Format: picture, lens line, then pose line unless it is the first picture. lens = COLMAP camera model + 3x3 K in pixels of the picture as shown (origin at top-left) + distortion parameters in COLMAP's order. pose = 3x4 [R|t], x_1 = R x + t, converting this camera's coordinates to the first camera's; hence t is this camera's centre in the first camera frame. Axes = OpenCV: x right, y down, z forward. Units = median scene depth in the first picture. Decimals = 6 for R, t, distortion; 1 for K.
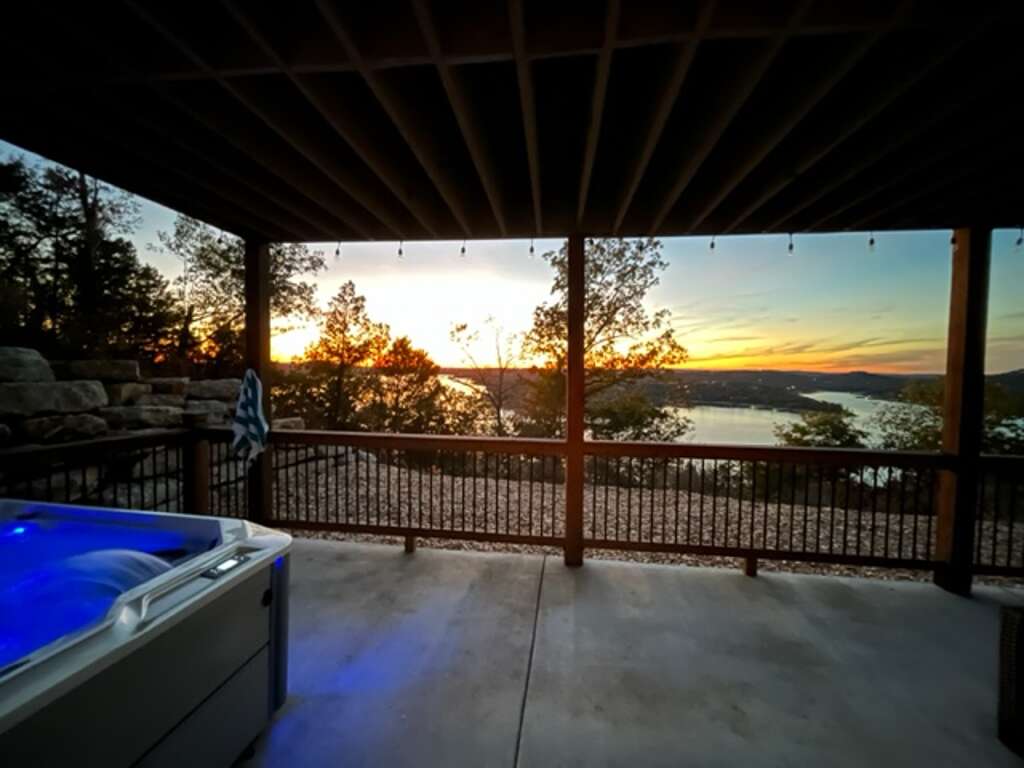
lens RADIAL K [[423.4, 0, 510.7], [0, 423.4, 396.7], [0, 0, 1]] dist [0.000316, 0.000839]
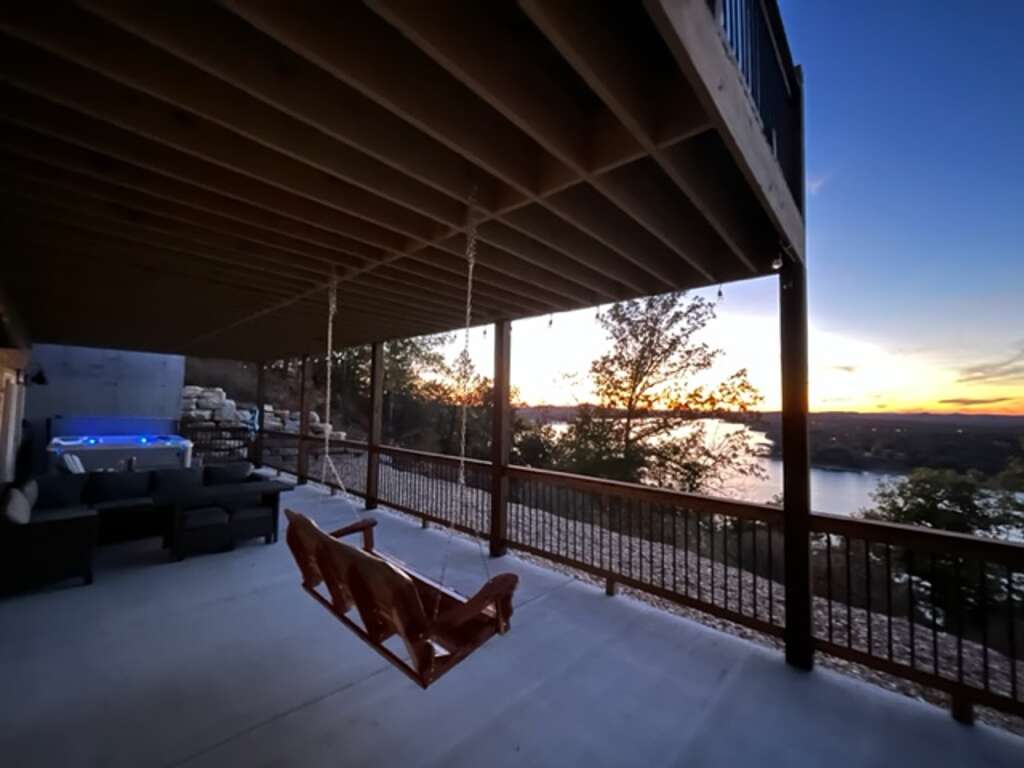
lens RADIAL K [[423.4, 0, 518.8], [0, 423.4, 378.5], [0, 0, 1]] dist [0.000316, 0.000839]
pose [[0.800024, -0.043564, -0.598384, 0.372514], [-0.055574, 0.987692, -0.146209, 0.010486], [0.597389, 0.150225, 0.787756, -0.039249]]
